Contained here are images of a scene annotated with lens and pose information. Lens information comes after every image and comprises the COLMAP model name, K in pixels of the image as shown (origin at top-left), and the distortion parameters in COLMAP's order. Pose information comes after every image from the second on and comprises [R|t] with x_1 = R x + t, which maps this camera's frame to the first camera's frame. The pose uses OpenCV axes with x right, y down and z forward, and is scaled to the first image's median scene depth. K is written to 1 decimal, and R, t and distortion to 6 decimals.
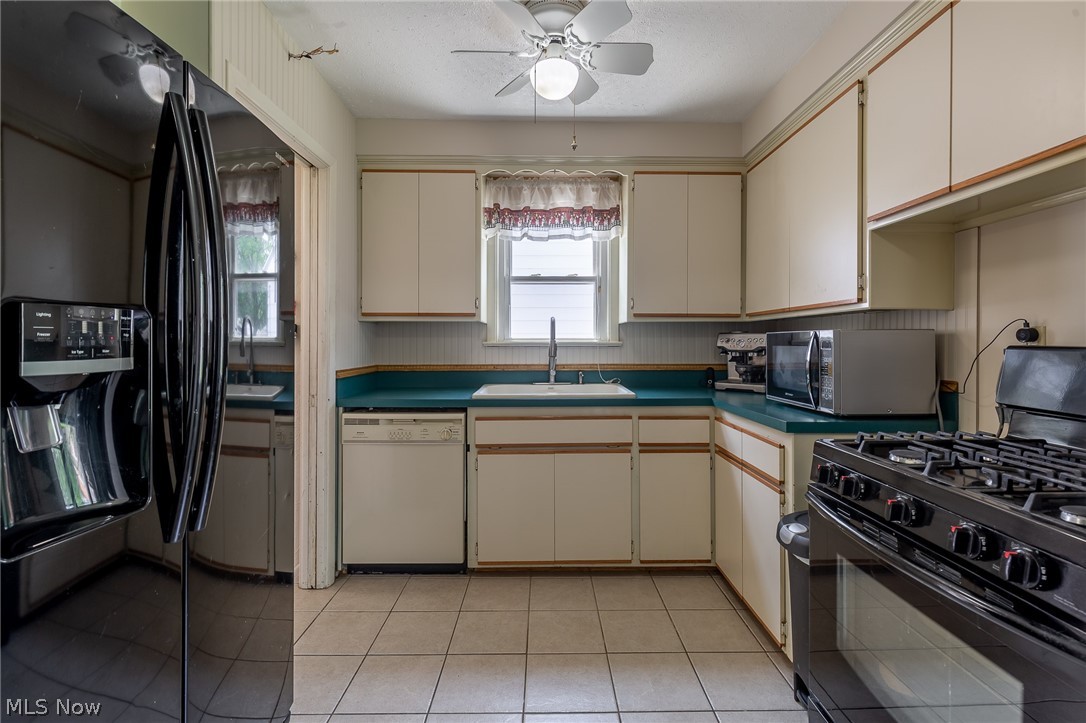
lens RADIAL K [[487.1, 0, 559.4], [0, 487.1, 339.9], [0, 0, 1]] dist [0.006265, -0.001440]
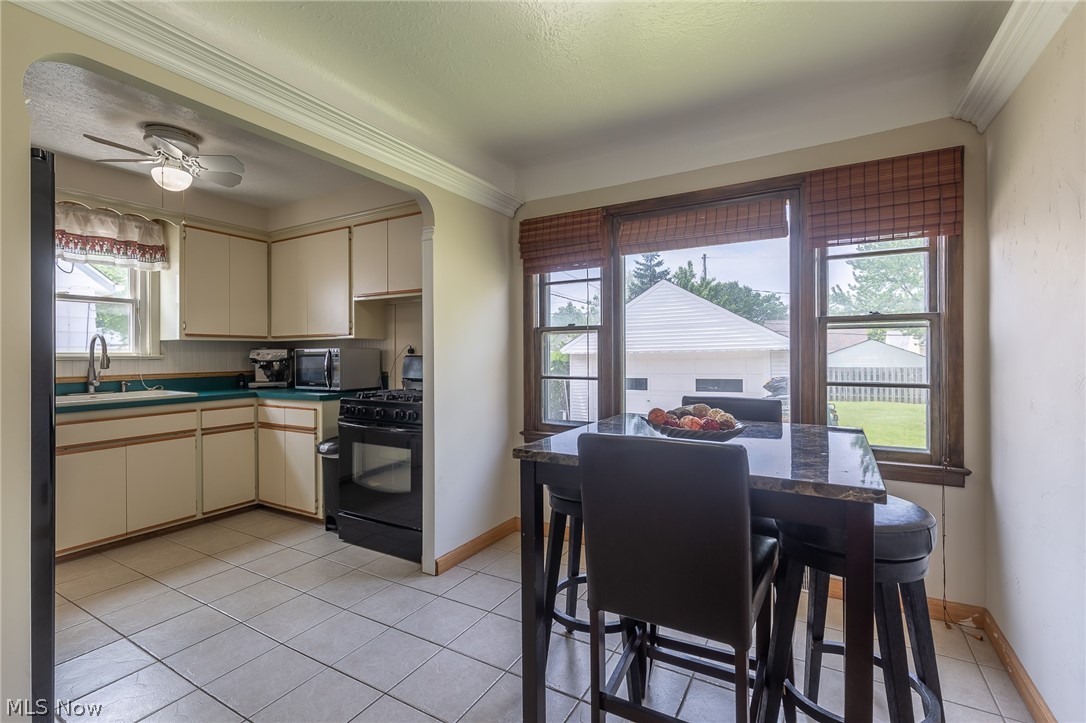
lens RADIAL K [[487.1, 0, 540.2], [0, 487.1, 353.7], [0, 0, 1]] dist [0.006265, -0.001440]
pose [[0.517090, -0.003234, 0.855925, -0.521752], [0.002740, 0.999994, 0.002123, -0.000586], [-0.855927, 0.001247, 0.517096, -0.534442]]
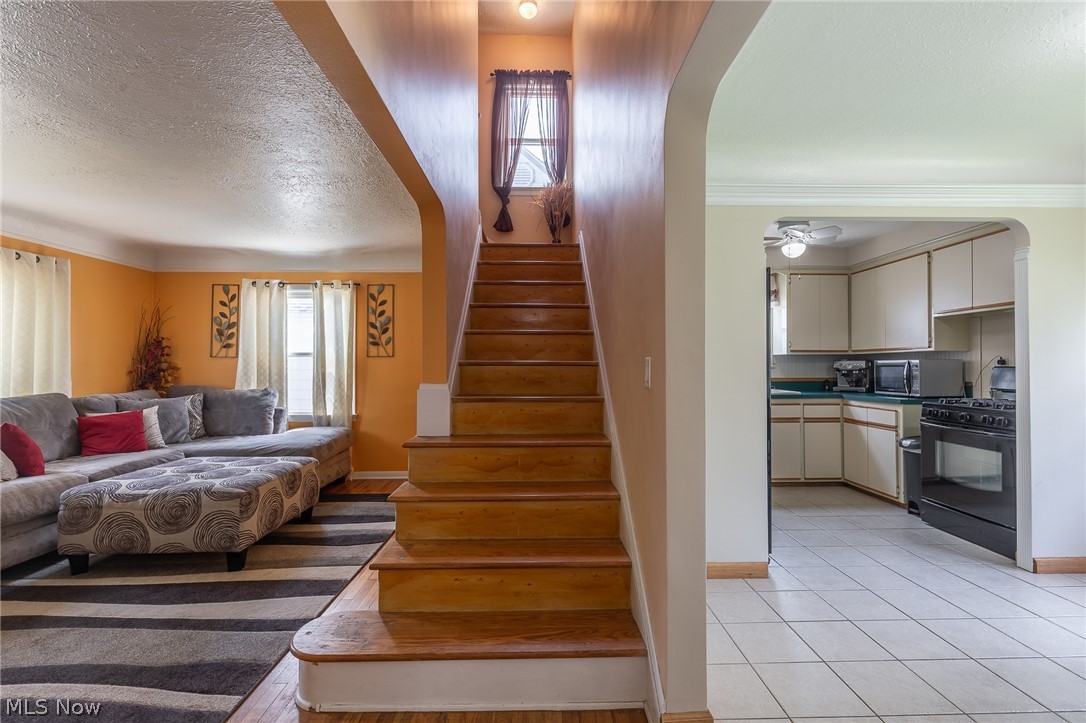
lens RADIAL K [[487.1, 0, 546.4], [0, 487.1, 358.5], [0, 0, 1]] dist [0.006265, -0.001440]
pose [[0.999854, -0.001055, 0.017029, -0.885253], [0.001229, 0.999947, -0.010203, -0.004373], [-0.017017, 0.010223, 0.999803, -0.915946]]
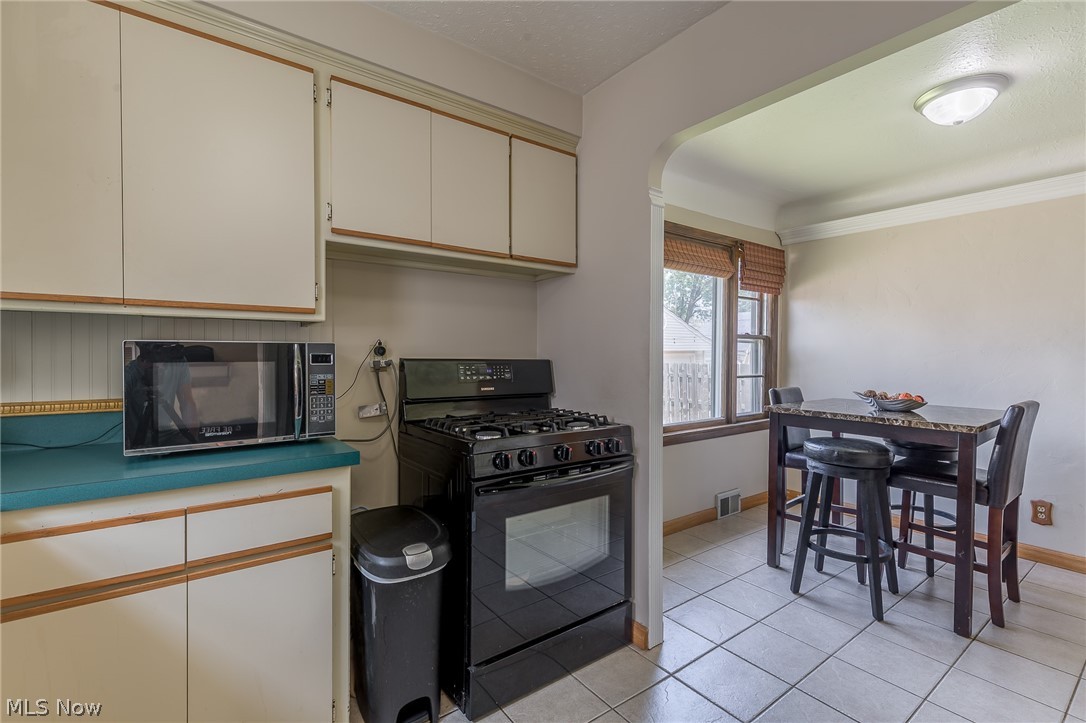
lens RADIAL K [[487.1, 0, 552.8], [0, 487.1, 364.3], [0, 0, 1]] dist [0.006265, -0.001440]
pose [[-0.580217, -0.018347, 0.814255, -0.286922], [-0.007380, 0.999824, 0.017269, 0.000118], [-0.814428, 0.004010, -0.580250, 0.841378]]
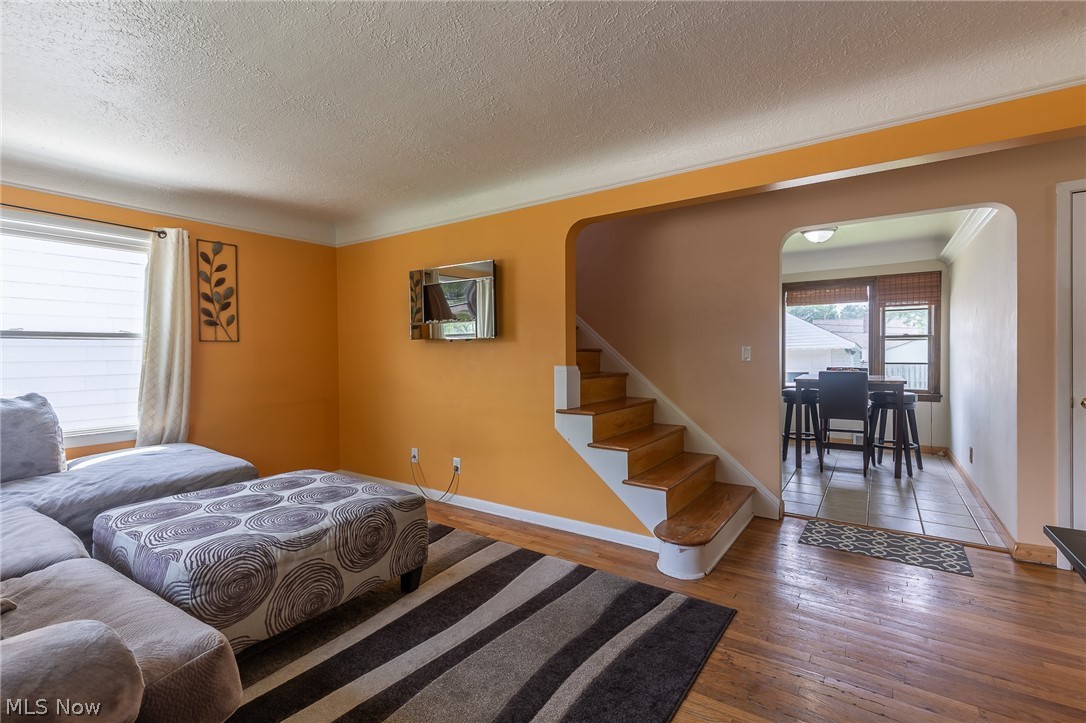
lens RADIAL K [[487.1, 0, 547.8], [0, 487.1, 358.3], [0, 0, 1]] dist [0.006265, -0.001440]
pose [[0.569746, -0.013202, 0.821714, -2.282220], [0.002506, 0.999894, 0.014327, 0.000467], [-0.821817, -0.006103, 0.569719, -0.524711]]
